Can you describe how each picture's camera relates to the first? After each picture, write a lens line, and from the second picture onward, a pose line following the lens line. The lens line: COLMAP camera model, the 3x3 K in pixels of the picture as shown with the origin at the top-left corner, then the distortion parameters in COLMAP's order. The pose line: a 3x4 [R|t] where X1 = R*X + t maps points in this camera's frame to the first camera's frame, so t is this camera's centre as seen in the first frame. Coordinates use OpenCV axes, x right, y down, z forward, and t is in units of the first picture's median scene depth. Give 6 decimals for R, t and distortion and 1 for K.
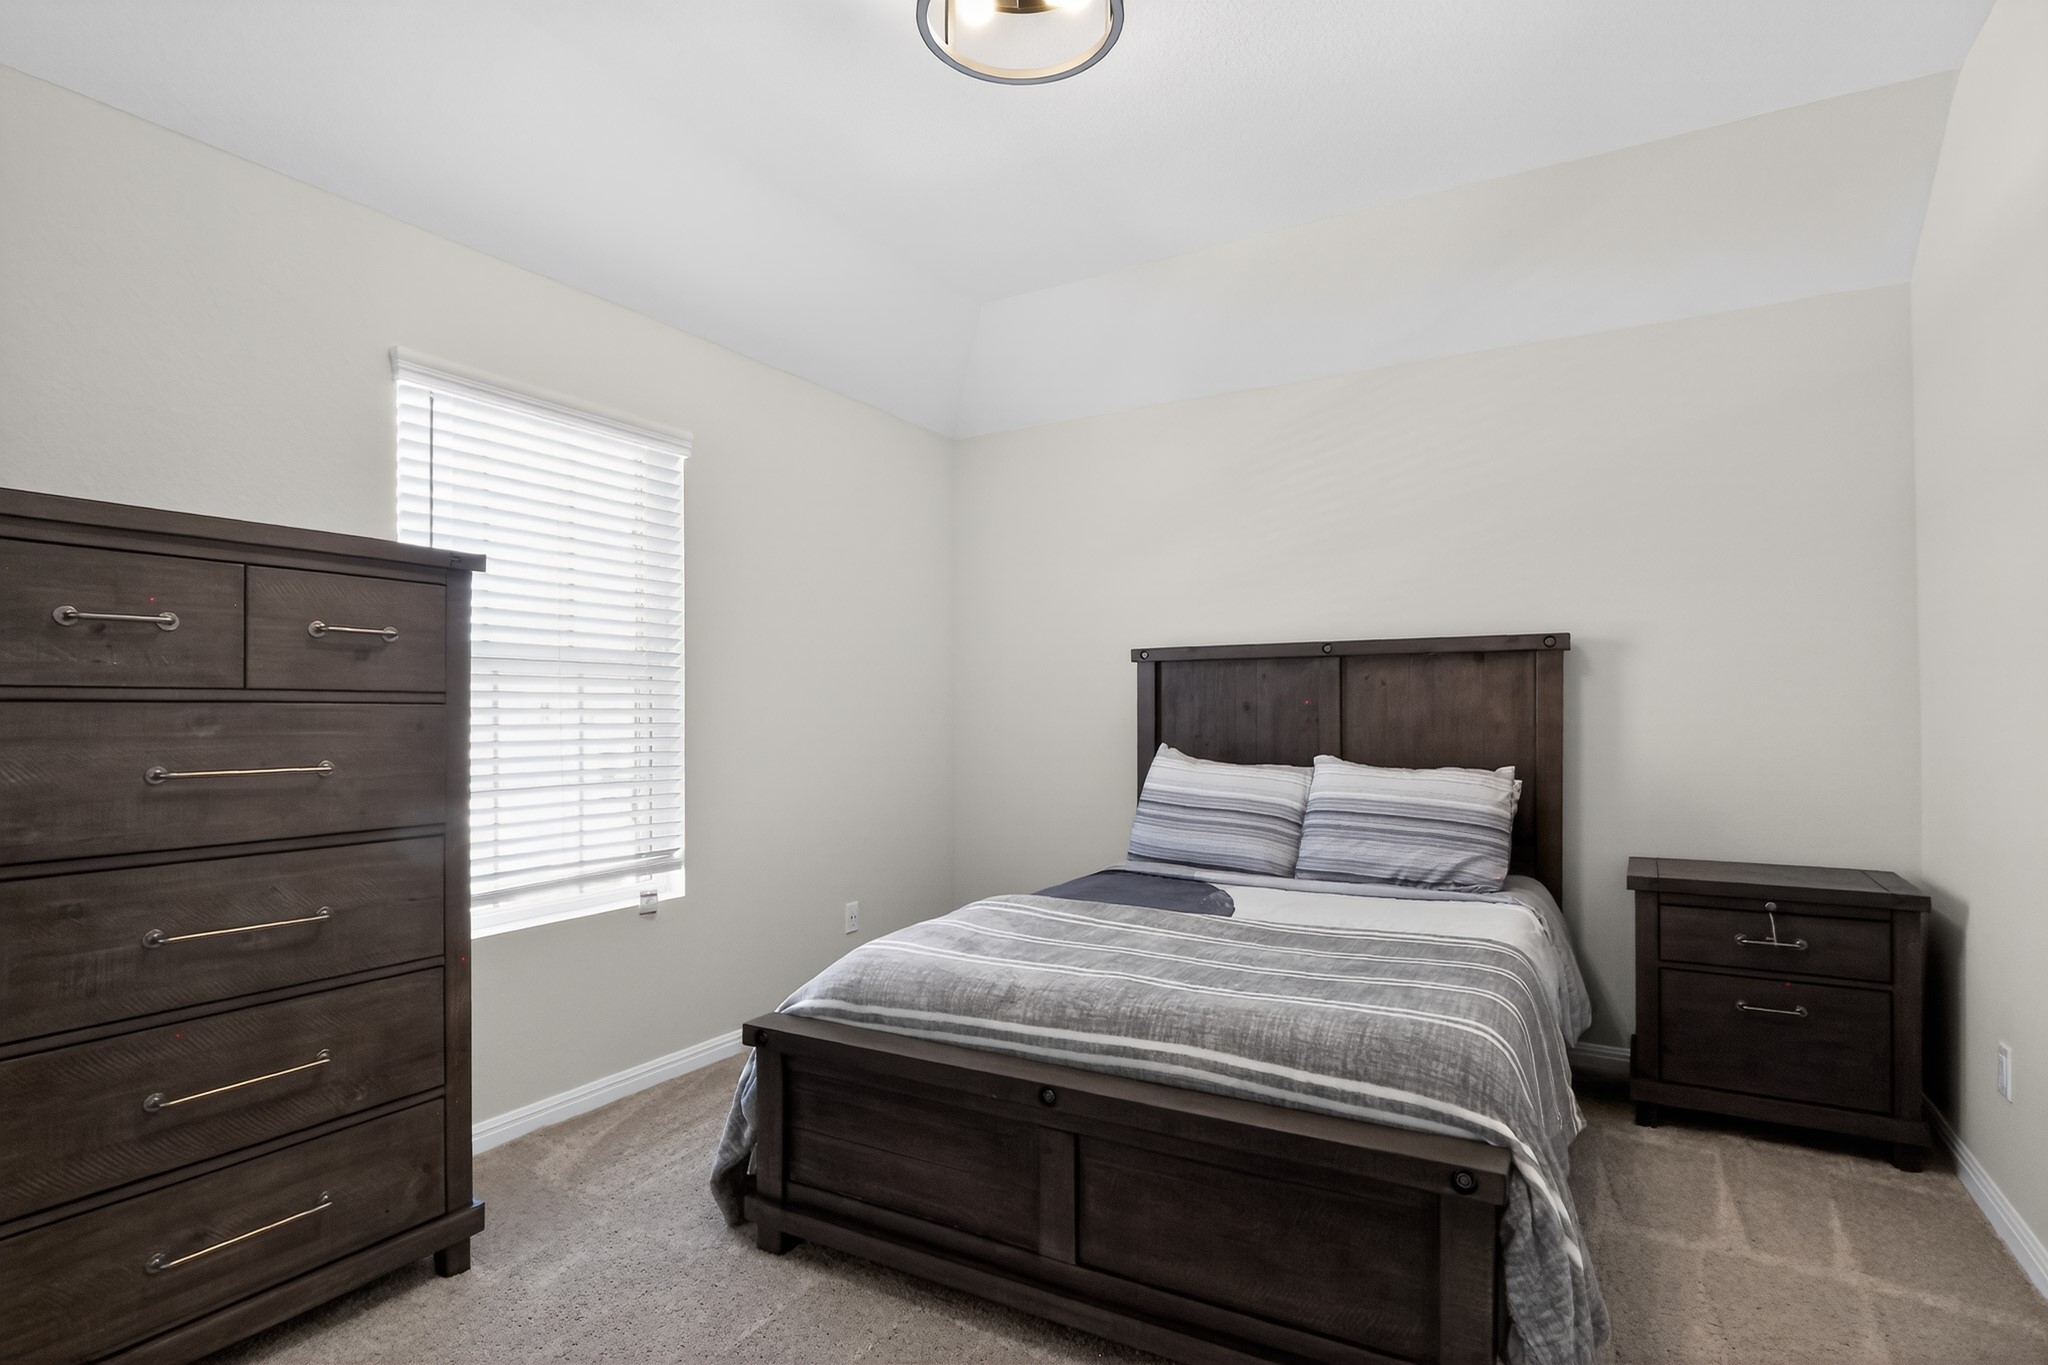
lens RADIAL K [[1019.1, 0, 1046.7], [0, 1019.1, 704.8], [0, 0, 1]] dist [0.000224, -0.015578]
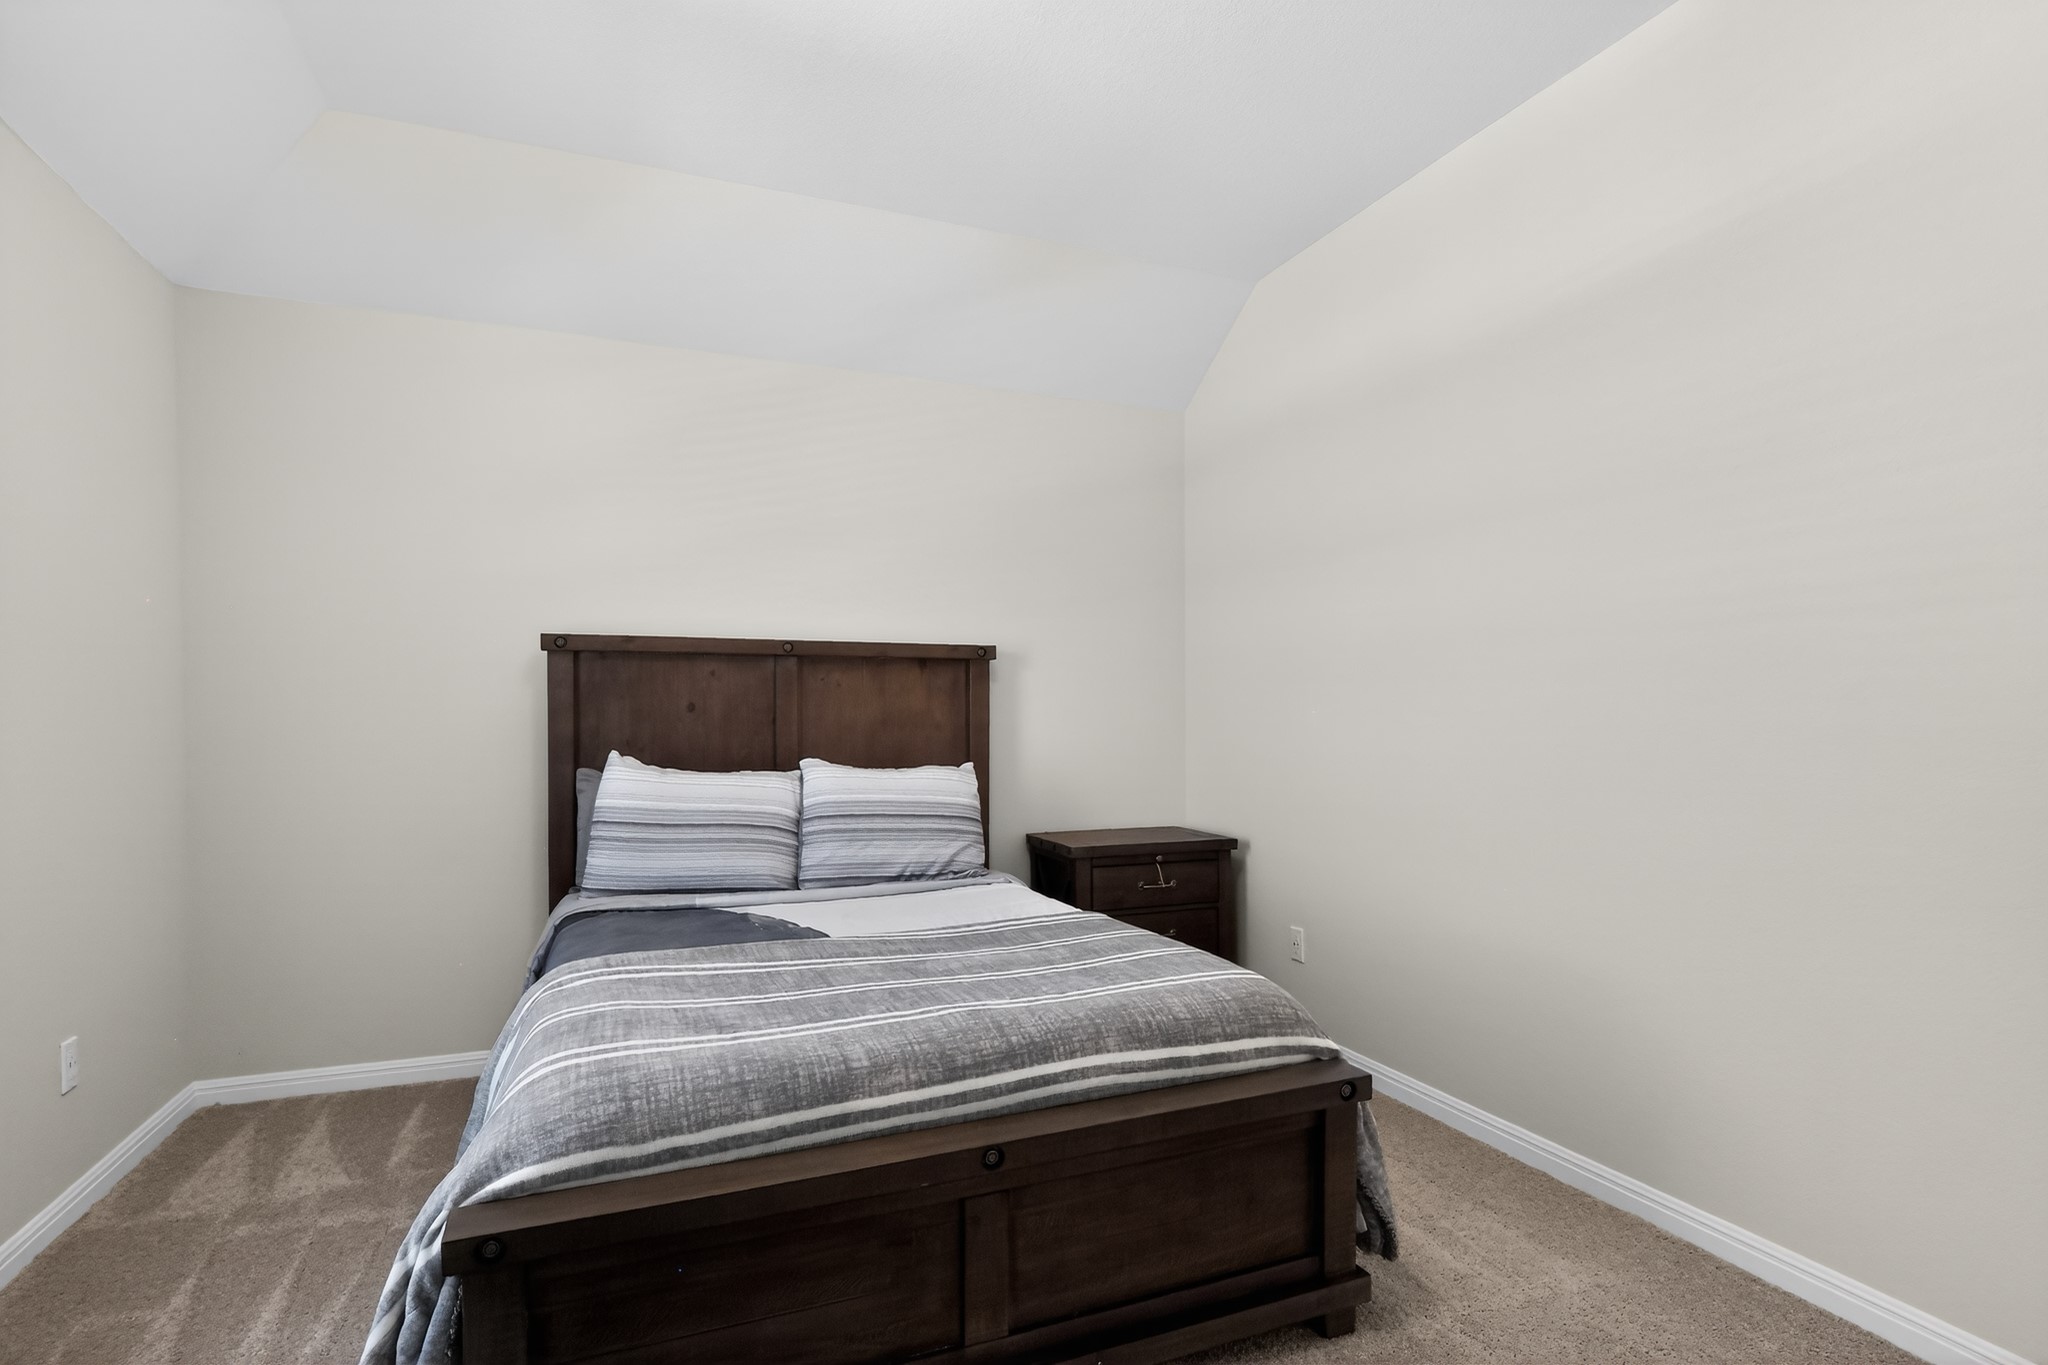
lens RADIAL K [[1019.1, 0, 1046.7], [0, 1019.1, 704.8], [0, 0, 1]] dist [0.000224, -0.015578]
pose [[0.607163, 0.006943, 0.794547, -0.396405], [-0.005765, 0.999974, -0.004333, 0.002003], [-0.794557, -0.001950, 0.607187, 0.263940]]
